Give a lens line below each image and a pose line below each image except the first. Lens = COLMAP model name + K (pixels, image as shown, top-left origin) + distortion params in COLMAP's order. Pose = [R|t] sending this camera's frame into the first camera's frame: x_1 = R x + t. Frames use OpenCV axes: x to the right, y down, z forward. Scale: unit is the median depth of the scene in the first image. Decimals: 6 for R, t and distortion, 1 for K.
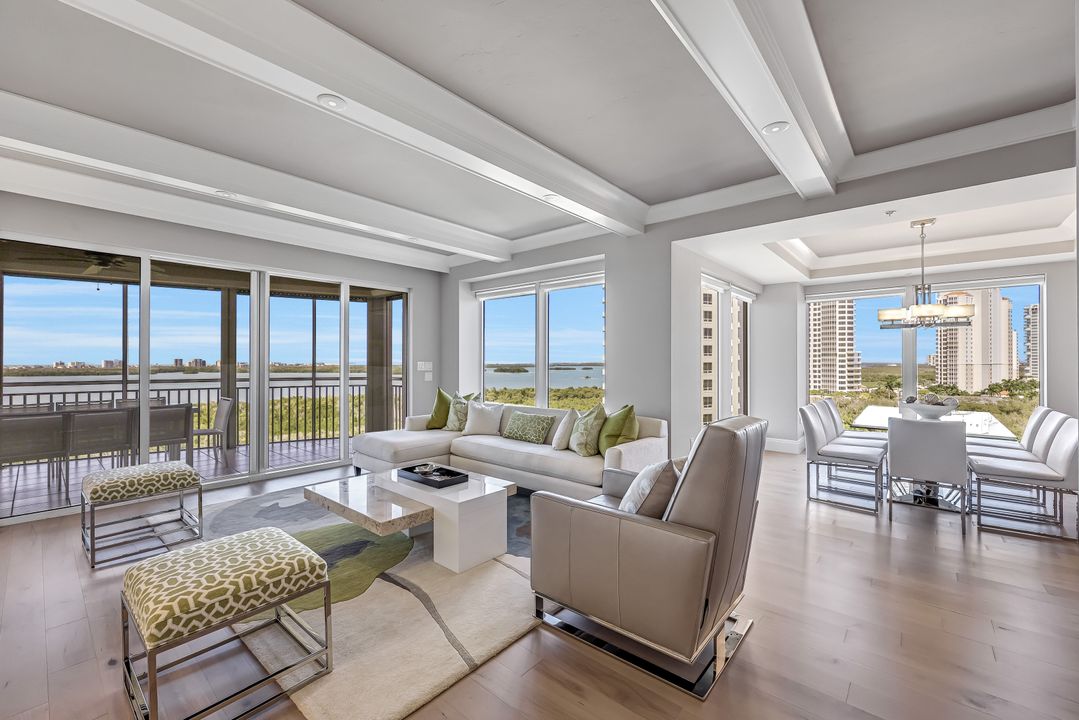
lens RADIAL K [[450.5, 0, 532.4], [0, 450.5, 361.5], [0, 0, 1]] dist [0.001055, 0.001069]
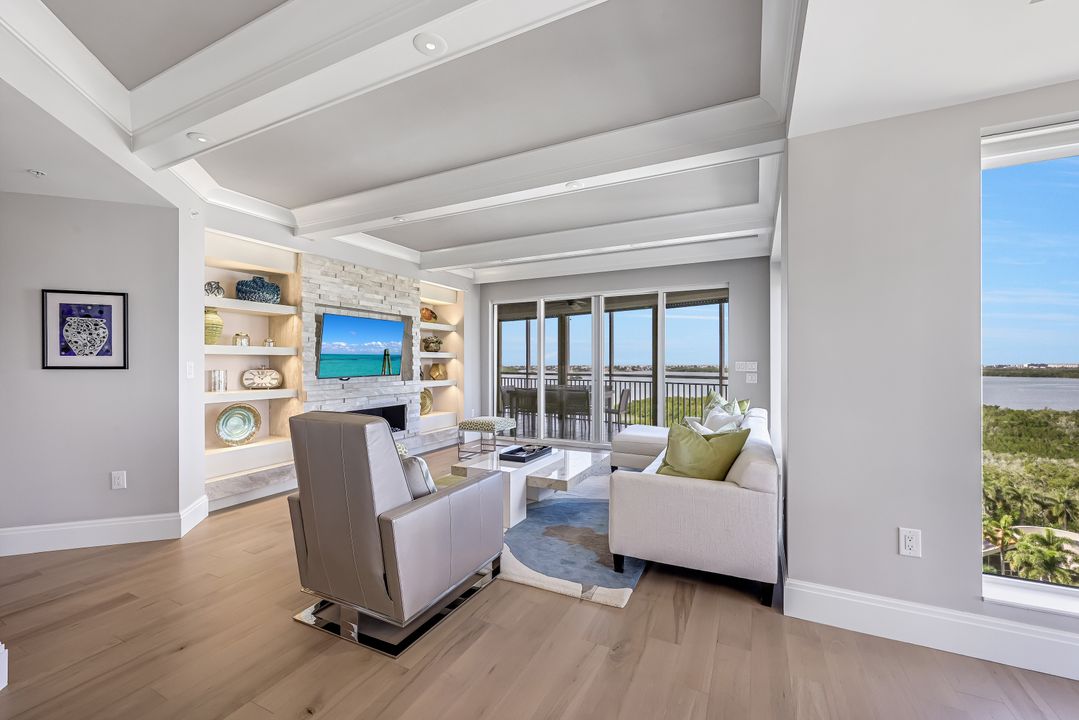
lens RADIAL K [[450.5, 0, 544.6], [0, 450.5, 368.3], [0, 0, 1]] dist [0.001055, 0.001069]
pose [[0.259404, 0.011297, -0.965703, 0.500157], [0.001720, 0.999925, 0.012159, 0.001883], [0.965767, -0.004815, 0.259365, 0.347191]]
